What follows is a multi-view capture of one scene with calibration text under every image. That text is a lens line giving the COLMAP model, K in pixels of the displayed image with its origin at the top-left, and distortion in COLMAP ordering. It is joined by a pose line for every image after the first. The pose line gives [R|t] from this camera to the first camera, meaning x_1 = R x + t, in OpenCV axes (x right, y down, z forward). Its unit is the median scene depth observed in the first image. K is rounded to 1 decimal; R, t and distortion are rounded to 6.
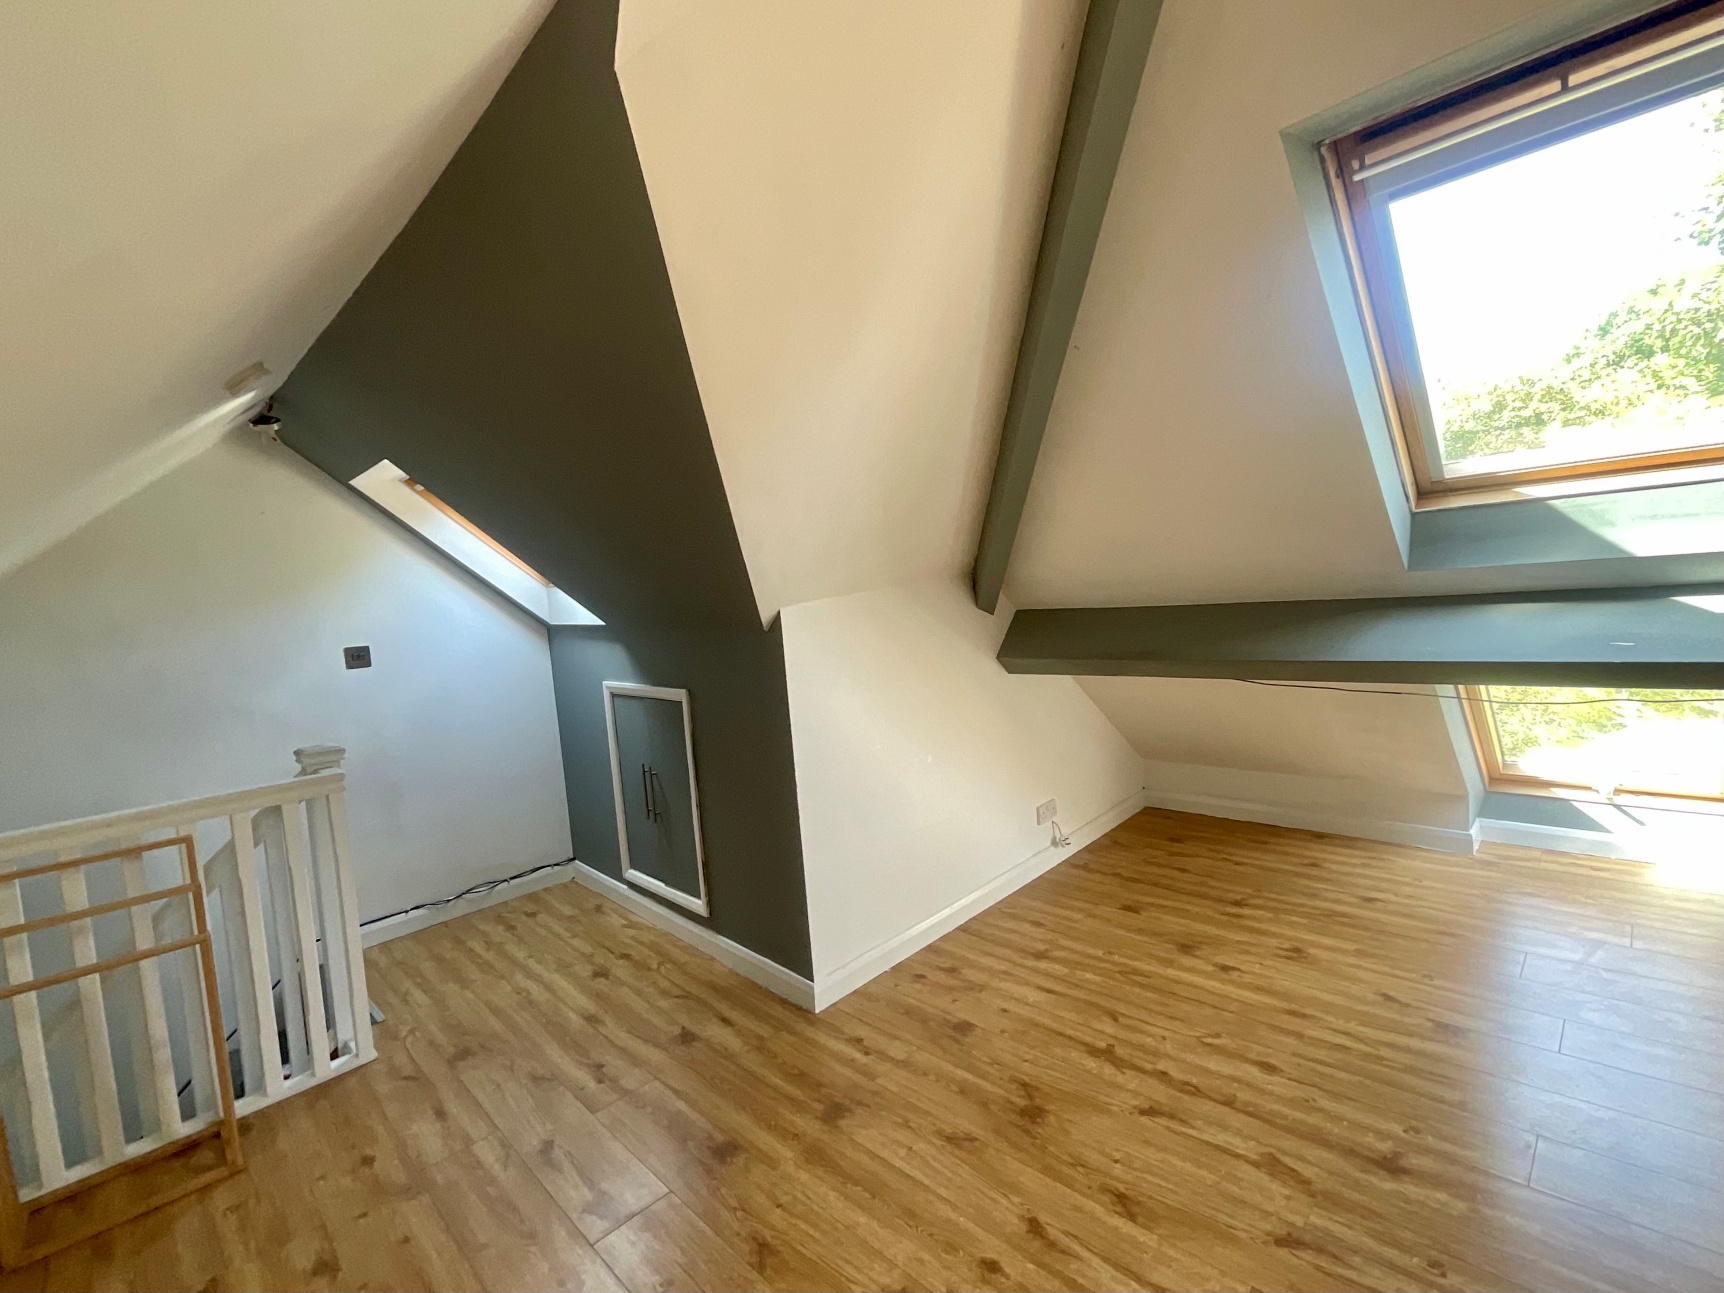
lens RADIAL K [[775.7, 0, 857.9], [0, 775.7, 645.4], [0, 0, 1]] dist [-0.020233, 0.009295]
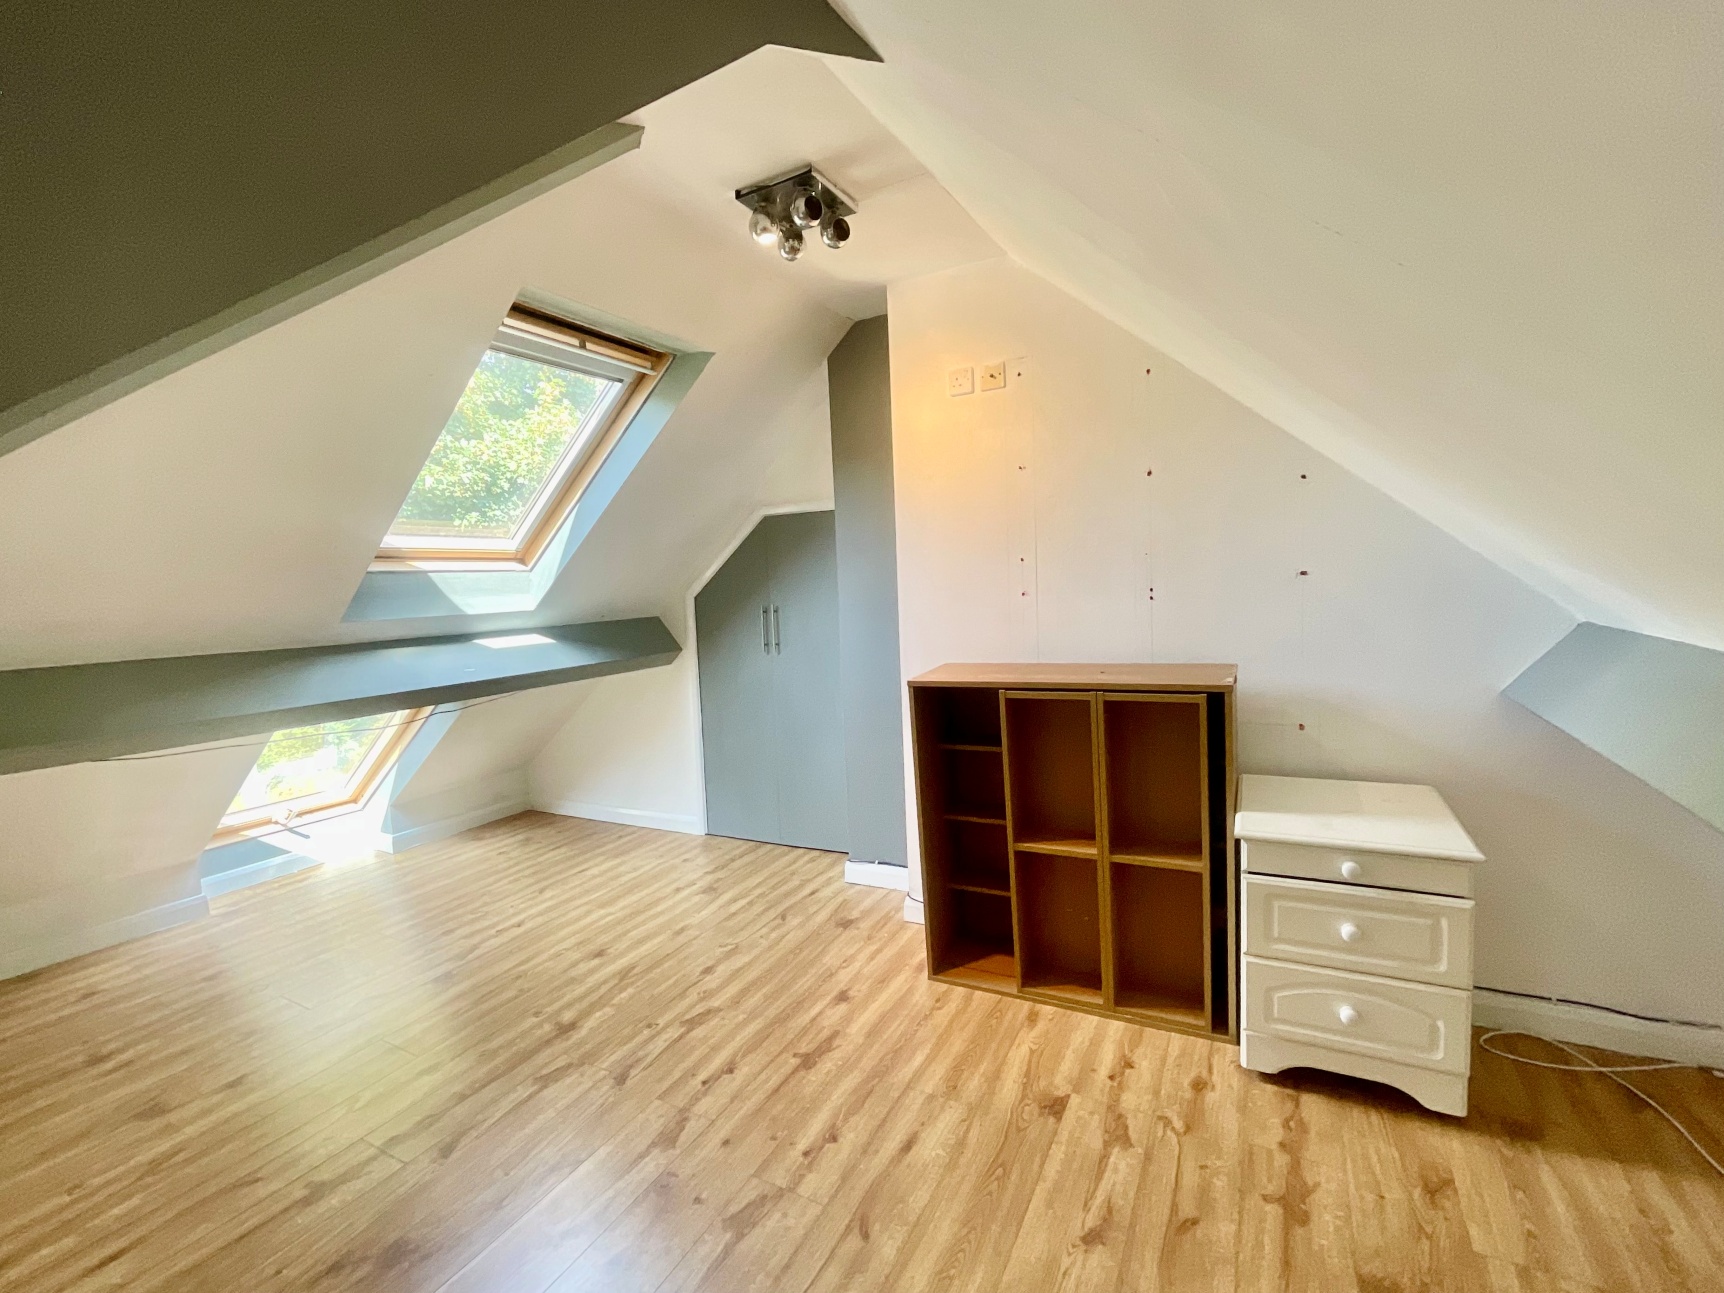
lens RADIAL K [[724.6, 0, 880.2], [0, 724.6, 650.1], [0, 0, 1]] dist [-0.000422, 0.000447]
pose [[-0.285192, 0.004949, 0.958458, -0.559042], [0.135285, 0.990183, 0.035141, 0.016101], [-0.948875, 0.139687, -0.283062, 0.546556]]
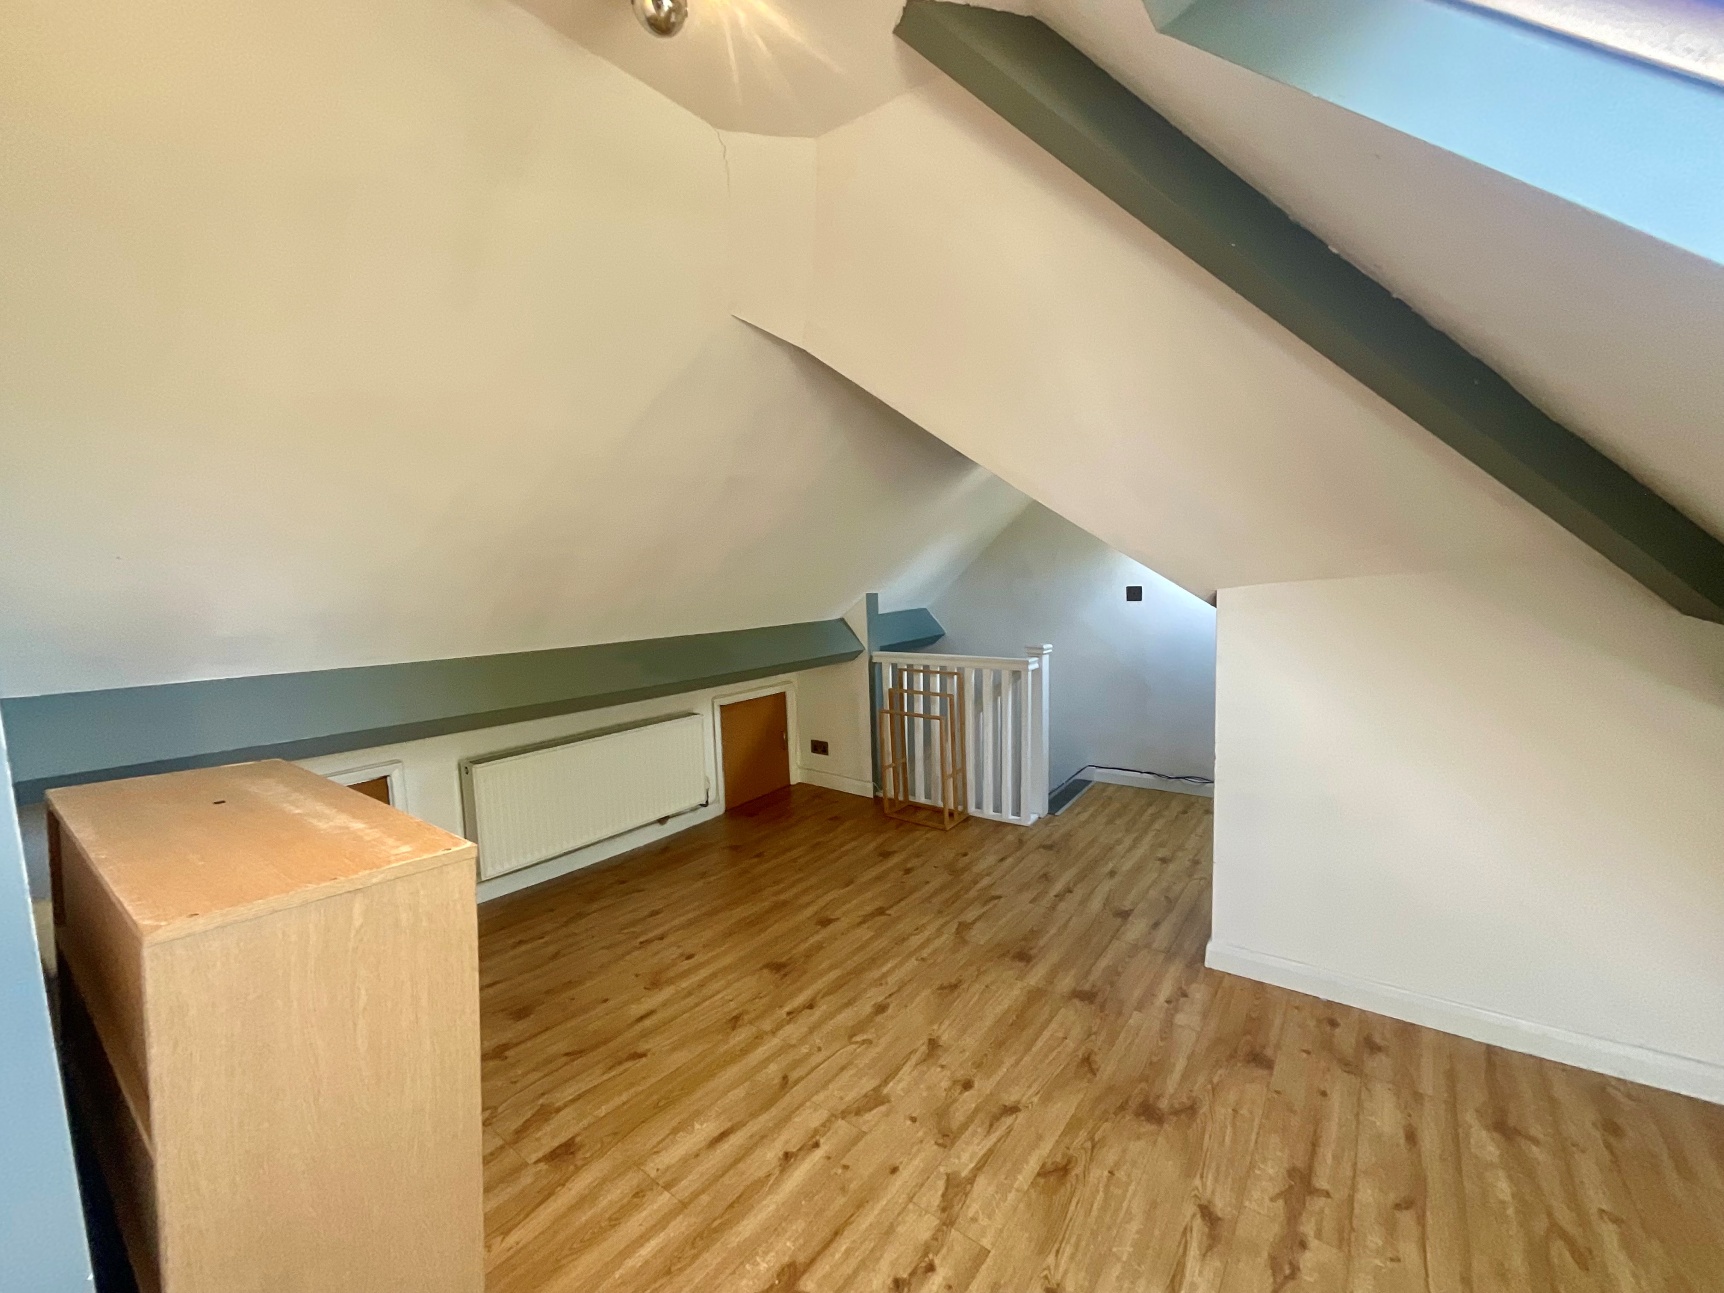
lens RADIAL K [[724.6, 0, 880.2], [0, 724.6, 650.1], [0, 0, 1]] dist [-0.000422, 0.000447]
pose [[0.138775, 0.175483, -0.974652, 0.849978], [-0.053428, 0.984069, 0.169571, -0.113447], [0.988882, 0.028541, 0.145940, 0.419859]]
